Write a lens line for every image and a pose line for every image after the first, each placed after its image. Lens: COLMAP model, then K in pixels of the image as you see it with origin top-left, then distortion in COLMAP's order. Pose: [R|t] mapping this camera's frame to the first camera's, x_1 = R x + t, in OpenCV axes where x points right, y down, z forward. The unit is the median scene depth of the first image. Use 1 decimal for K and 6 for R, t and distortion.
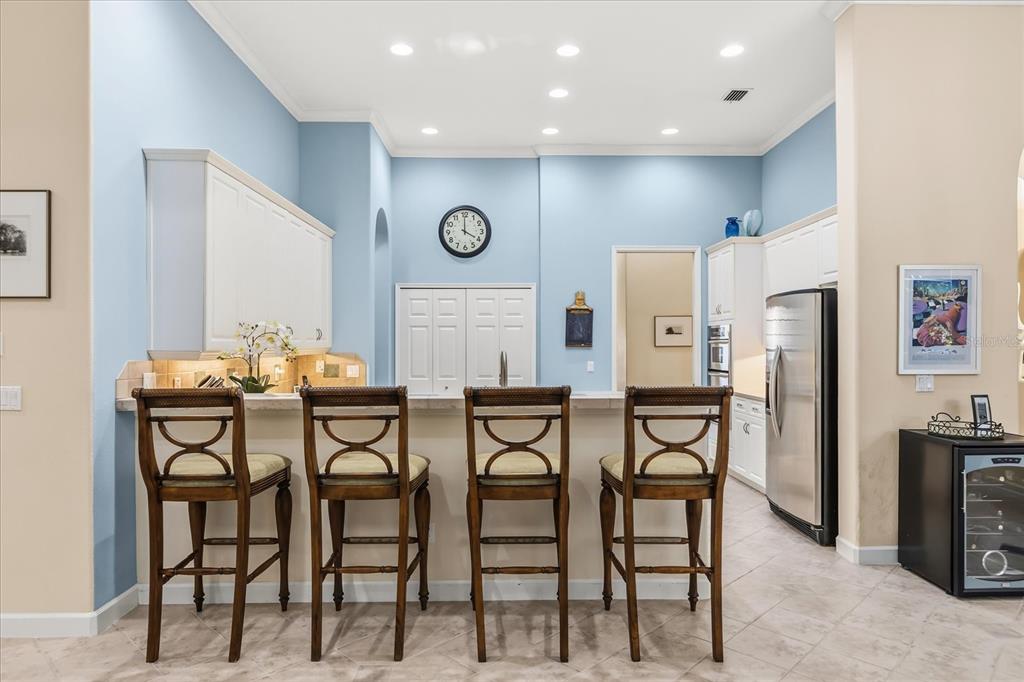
lens RADIAL K [[634.1, 0, 512.0], [0, 634.1, 341.0], [0, 0, 1]] dist [-0.000191, -0.000246]
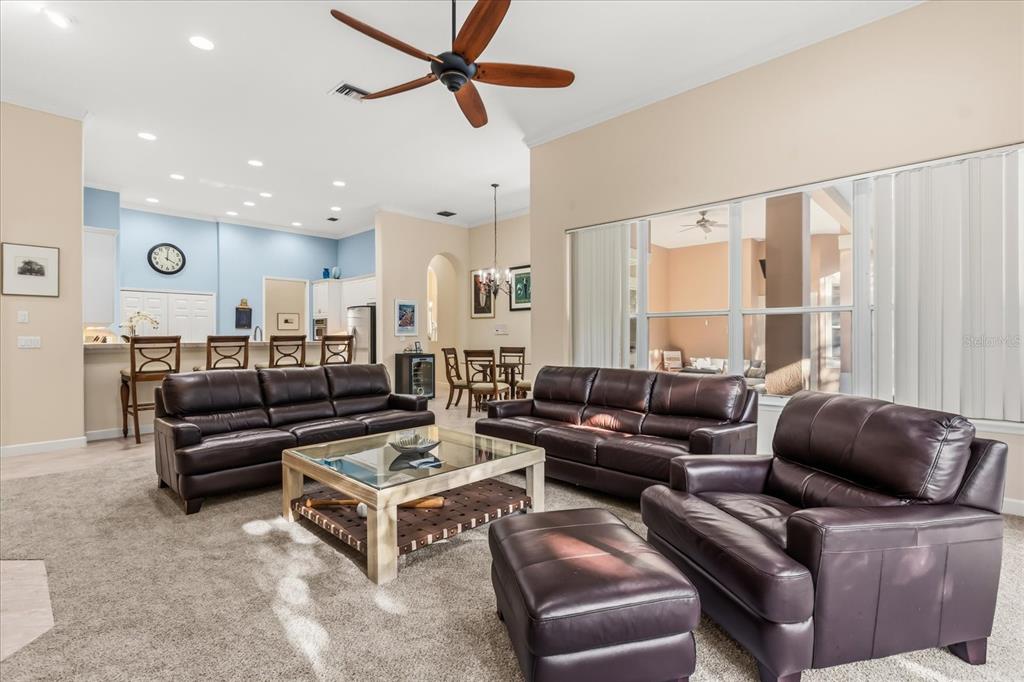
lens RADIAL K [[477.4, 0, 512.0], [0, 477.4, 341.0], [0, 0, 1]] dist [-0.000092, -0.000130]
pose [[0.700170, -0.006973, 0.713942, -0.368024], [-0.003818, 0.999901, 0.013510, 0.025988], [-0.713966, -0.012185, 0.700075, -0.584195]]
